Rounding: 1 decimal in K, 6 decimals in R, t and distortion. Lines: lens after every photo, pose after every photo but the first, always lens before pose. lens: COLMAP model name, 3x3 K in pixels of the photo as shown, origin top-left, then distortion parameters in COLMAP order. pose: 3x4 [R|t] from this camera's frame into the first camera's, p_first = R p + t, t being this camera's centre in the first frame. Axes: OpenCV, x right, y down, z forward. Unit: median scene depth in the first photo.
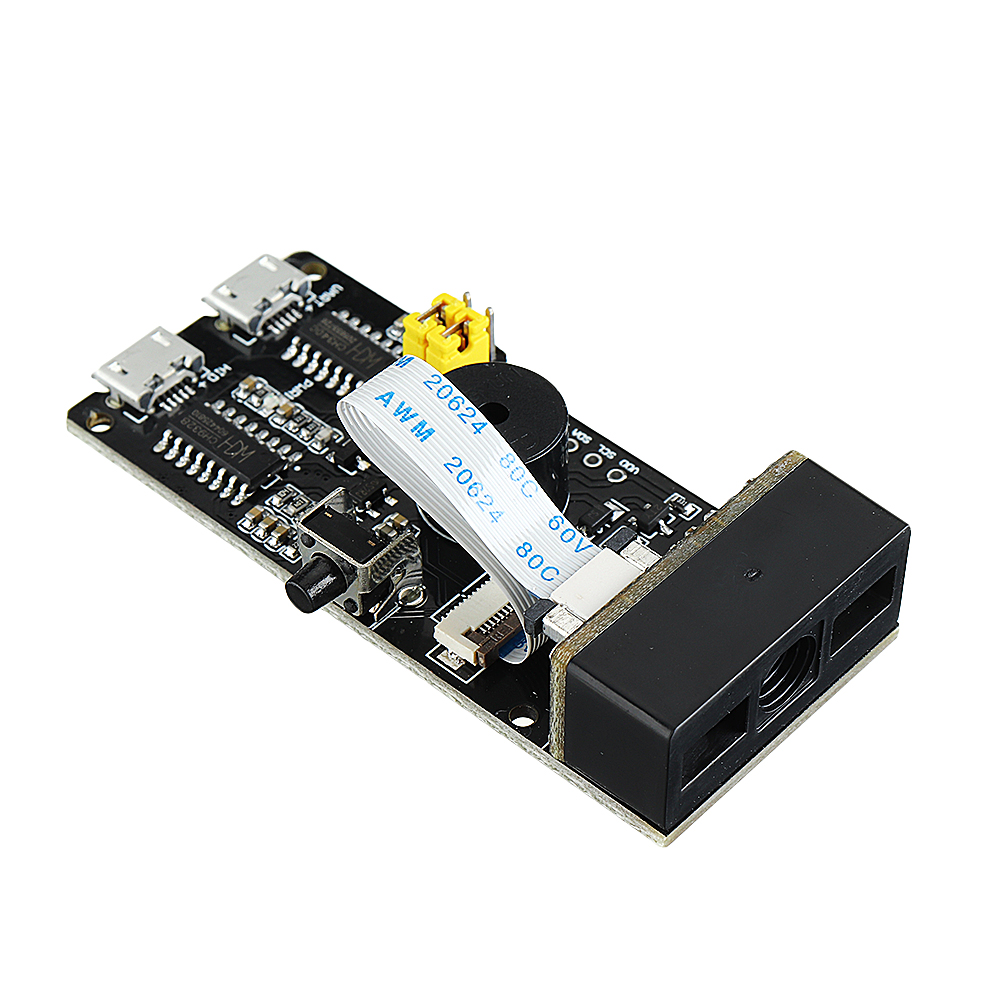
lens RADIAL K [[3369.0, 0, 500.0], [0, 3369.0, 500.0], [0, 0, 1]] dist [0.002159, 1.090700]
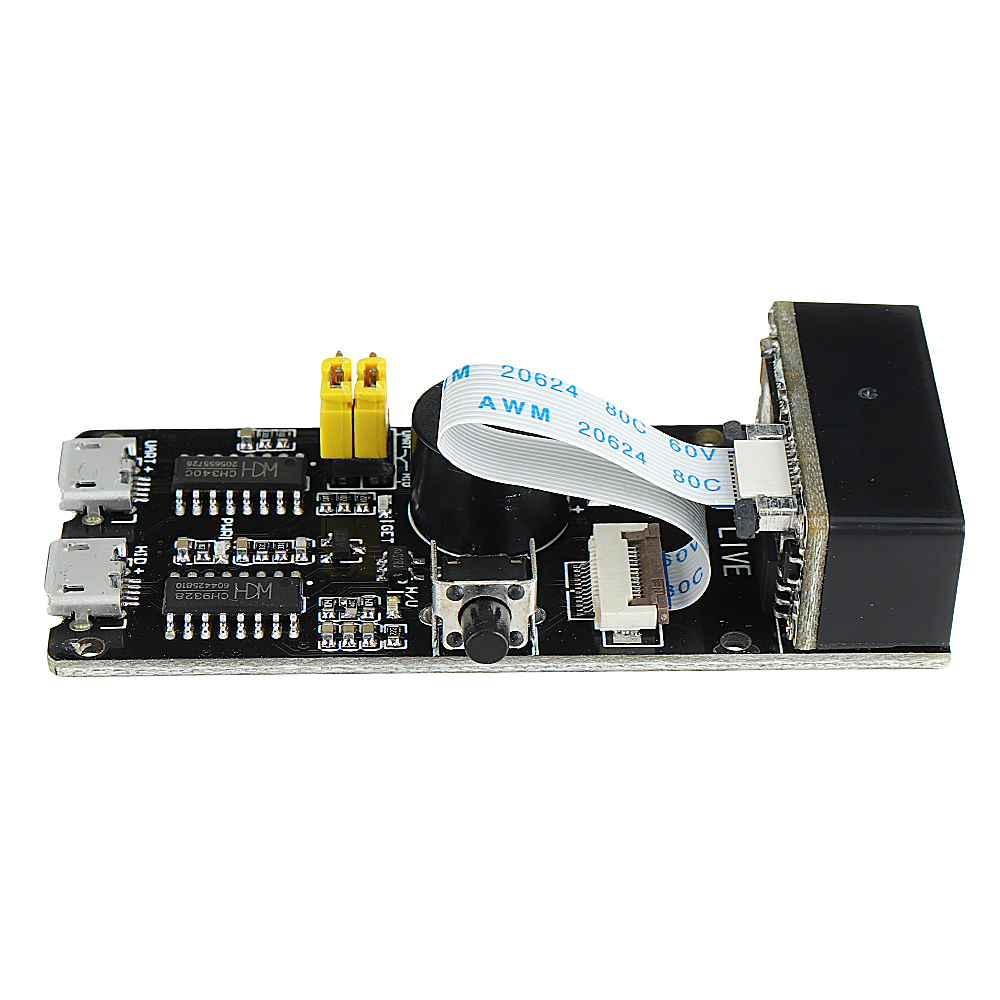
lens RADIAL K [[3369.0, 0, 500.0], [0, 3369.0, 500.0], [0, 0, 1]] dist [0.002159, 1.090700]
pose [[0.717072, -0.412986, 0.561472, -0.529055], [0.490317, 0.871419, 0.014767, -0.017207], [-0.495376, 0.264710, 0.827364, 0.209777]]
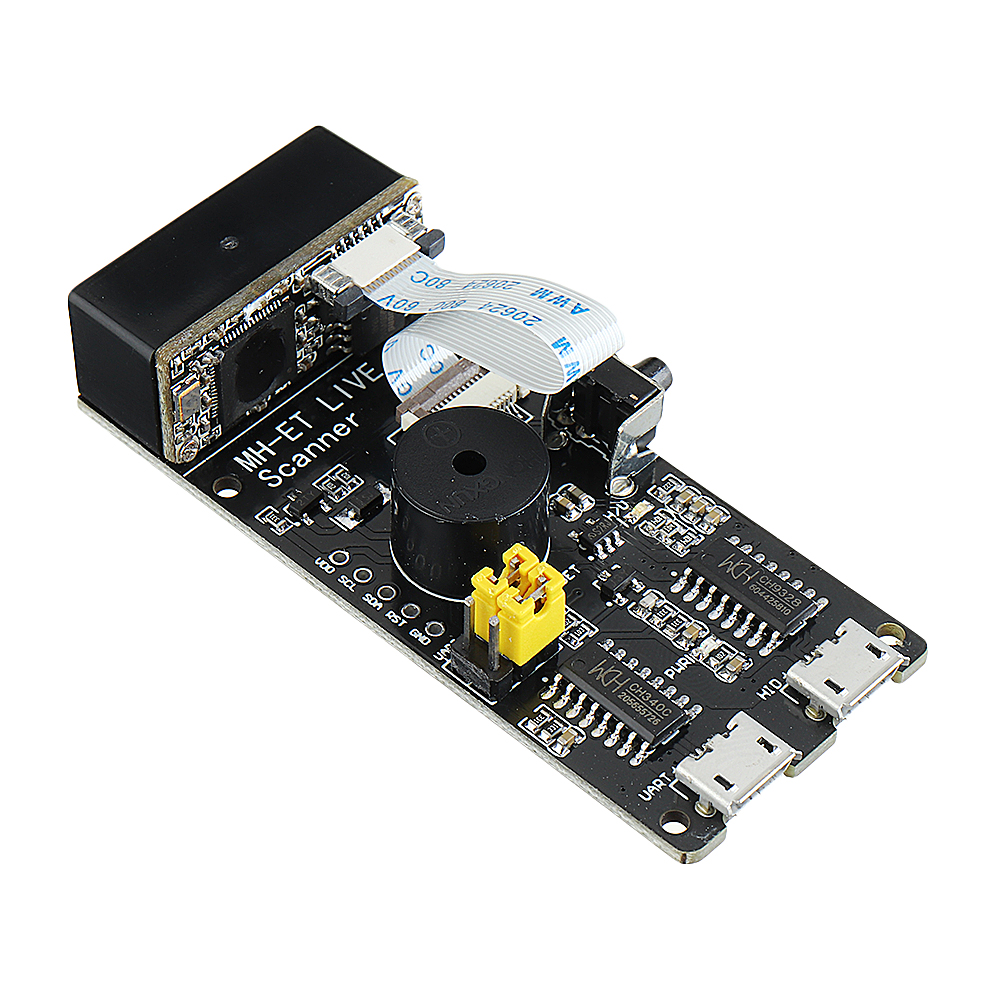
lens RADIAL K [[3774.4, 0, 500.0], [0, 3774.4, 500.0], [0, 0, 1]] dist [-0.070761, -0.741162]
pose [[-0.999868, -0.016264, -0.000491, -0.010176], [0.000761, -0.076876, 0.997040, -1.070746], [-0.016253, 0.996908, 0.076878, 0.898831]]
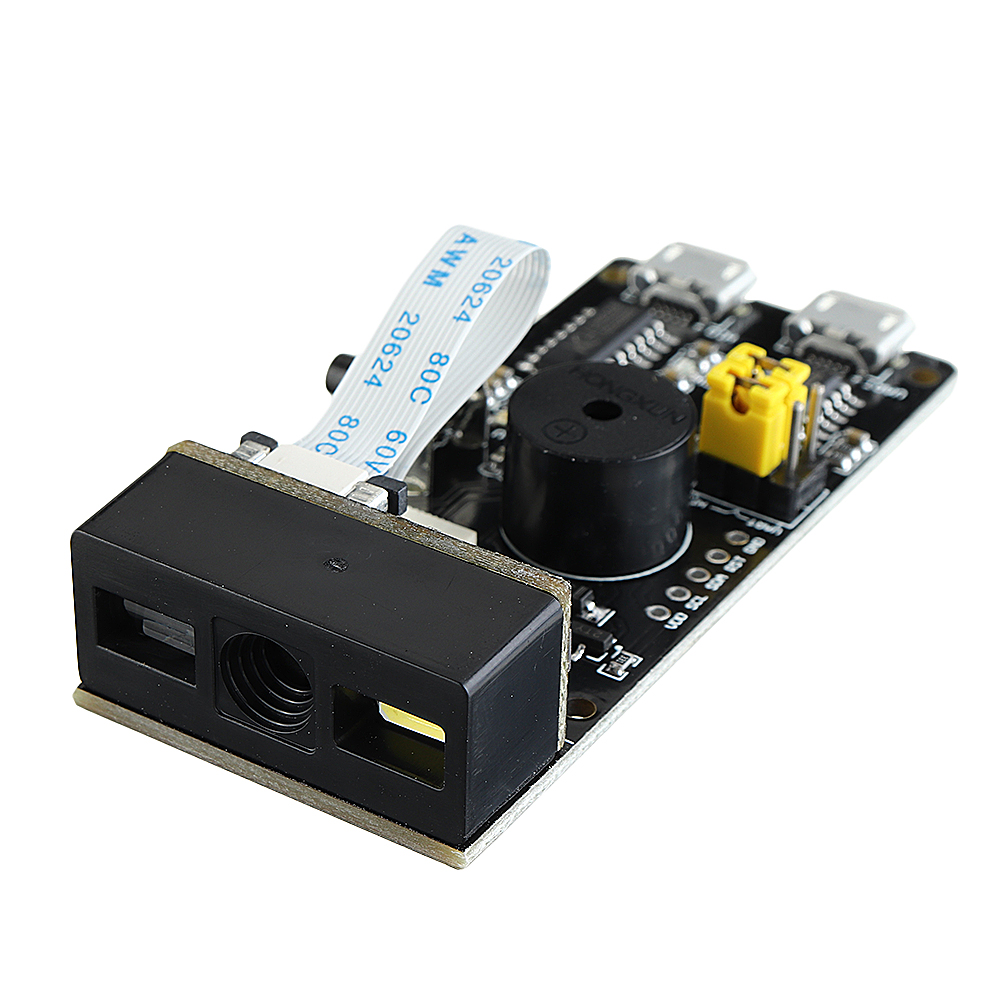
lens RADIAL K [[3774.4, 0, 500.0], [0, 3774.4, 500.0], [0, 0, 1]] dist [-0.070761, -0.741162]
pose [[0.179773, 0.556130, -0.811419, 0.732213], [-0.721273, 0.635417, 0.275701, -0.241676], [0.668915, 0.535691, 0.515352, 0.501827]]
